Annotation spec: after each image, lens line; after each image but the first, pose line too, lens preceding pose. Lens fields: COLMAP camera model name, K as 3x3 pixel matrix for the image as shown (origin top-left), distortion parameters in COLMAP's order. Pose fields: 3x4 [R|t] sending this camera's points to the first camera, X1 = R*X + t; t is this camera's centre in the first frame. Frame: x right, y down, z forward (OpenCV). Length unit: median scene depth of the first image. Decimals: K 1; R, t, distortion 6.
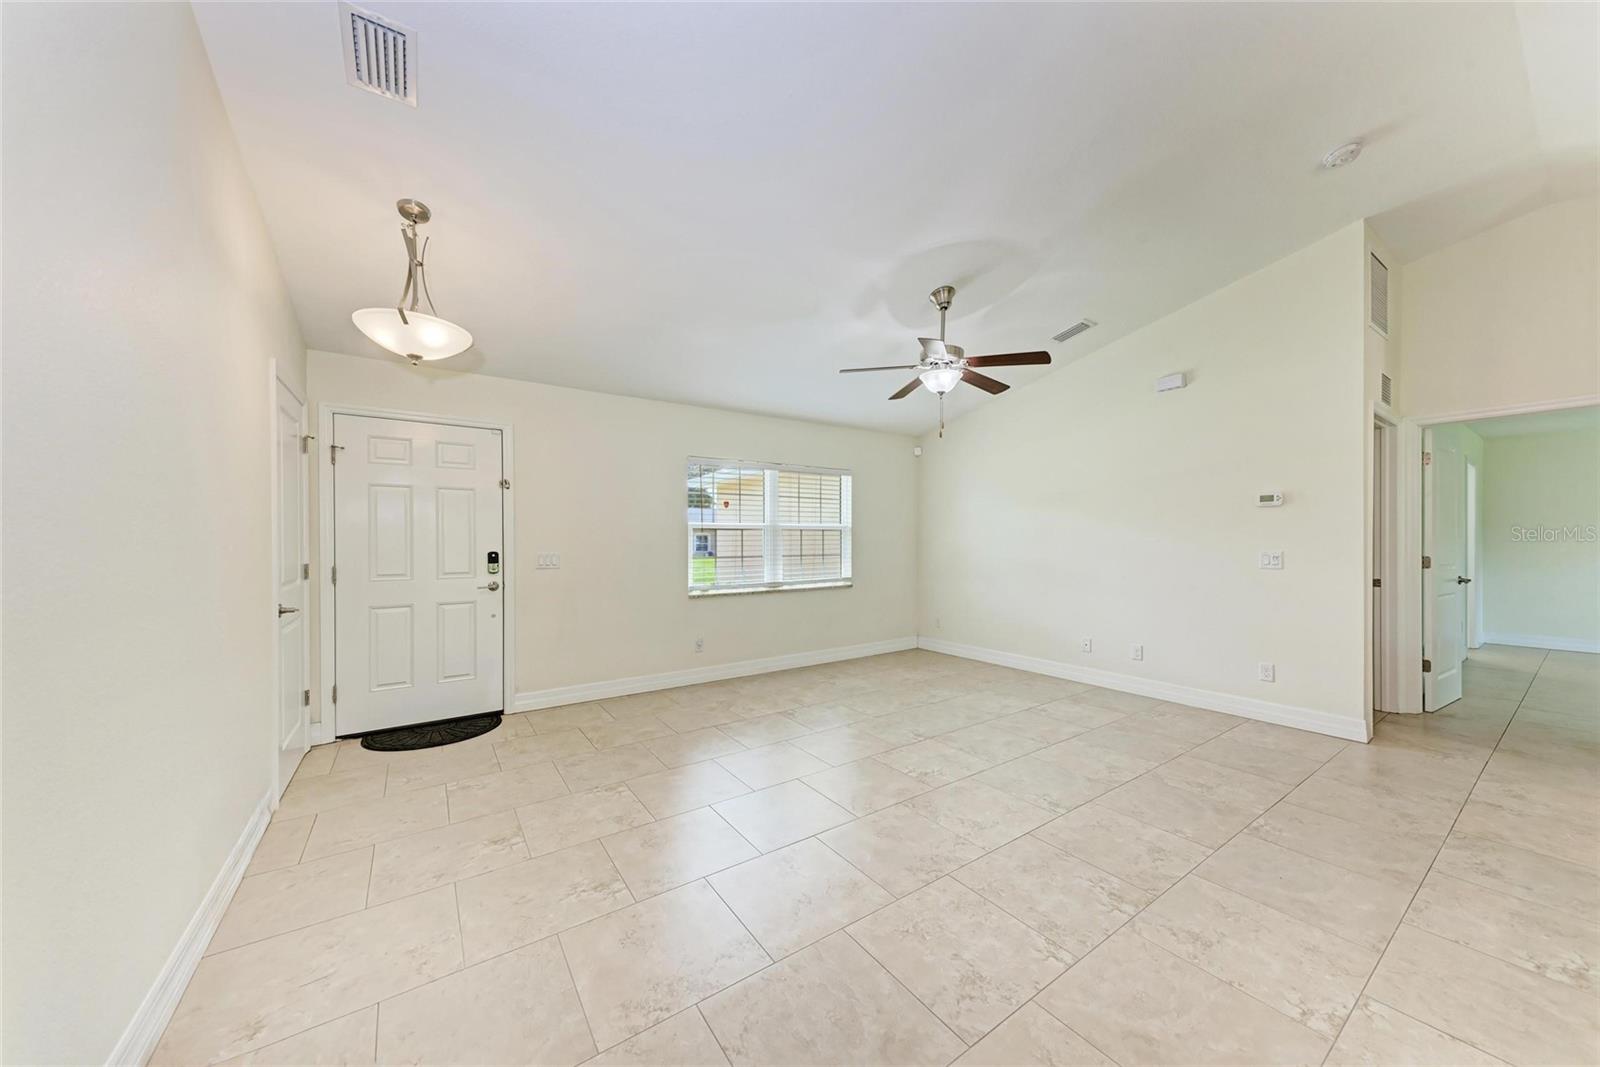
lens RADIAL K [[550.1, 0, 804.9], [0, 550.1, 542.4], [0, 0, 1]] dist [0.016242, -0.003378]
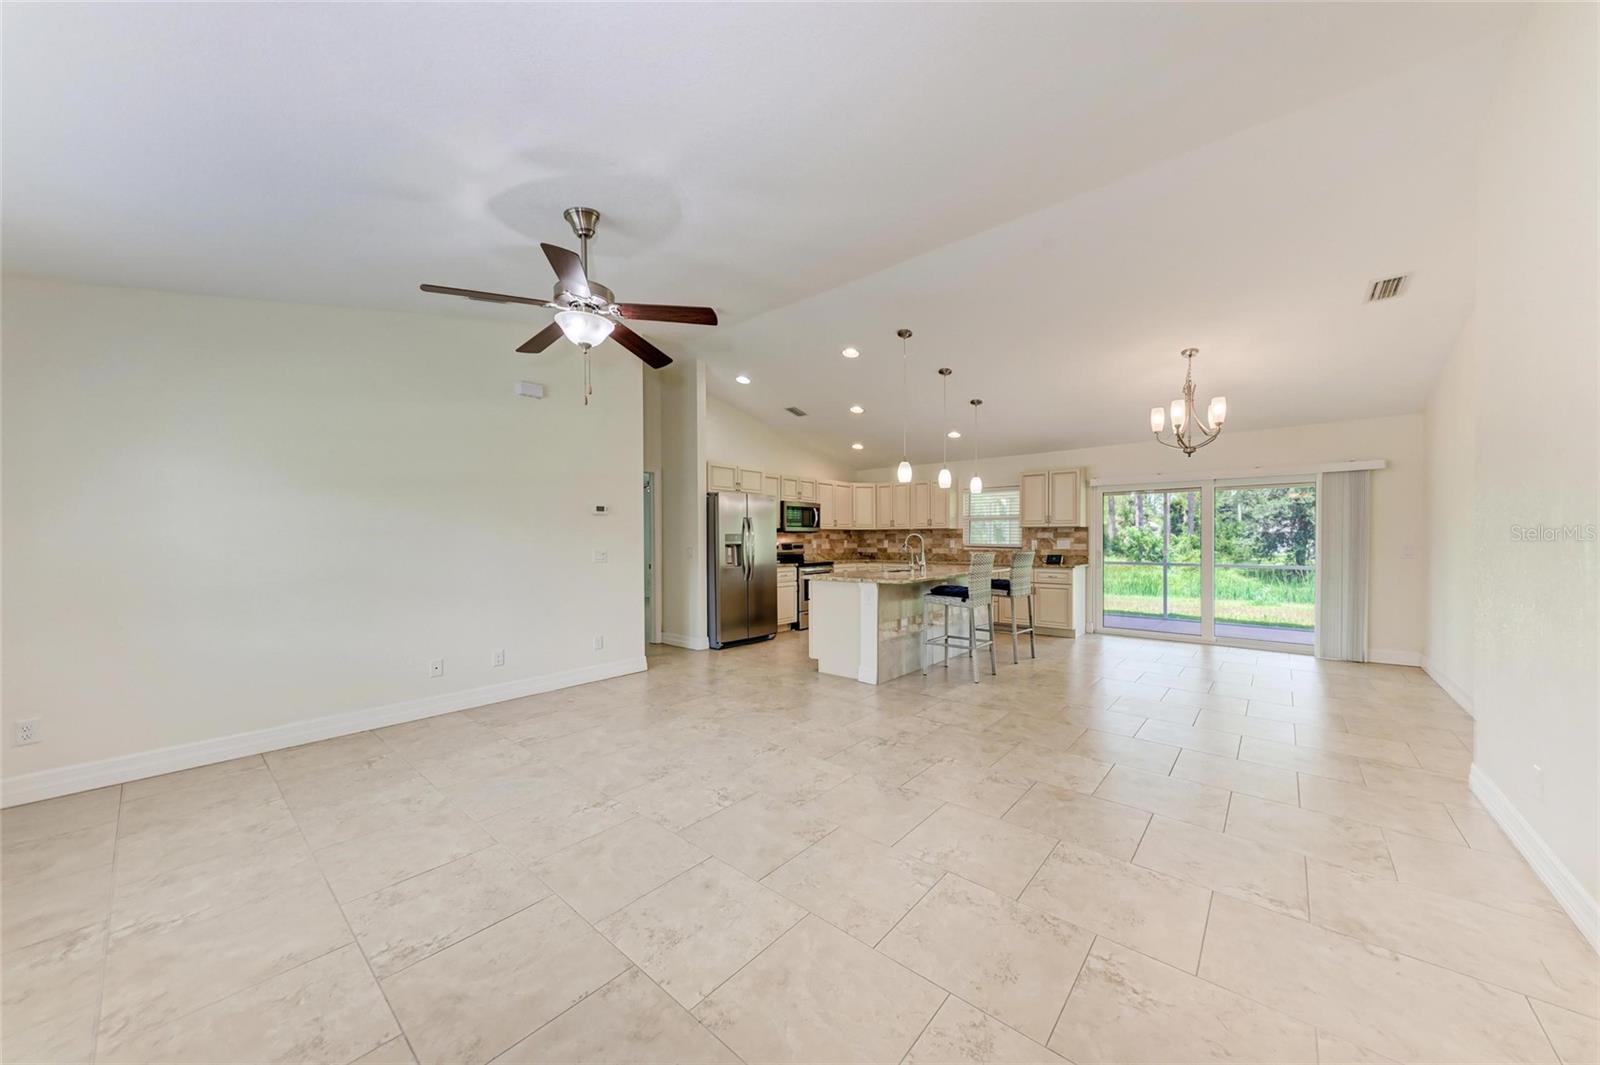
lens RADIAL K [[550.1, 0, 804.9], [0, 550.1, 541.4], [0, 0, 1]] dist [0.016242, -0.003378]
pose [[-0.253207, 0.000434, 0.967412, -0.521237], [0.006568, 0.999978, 0.001270, -0.000455], [-0.967390, 0.006675, -0.253204, 0.826559]]
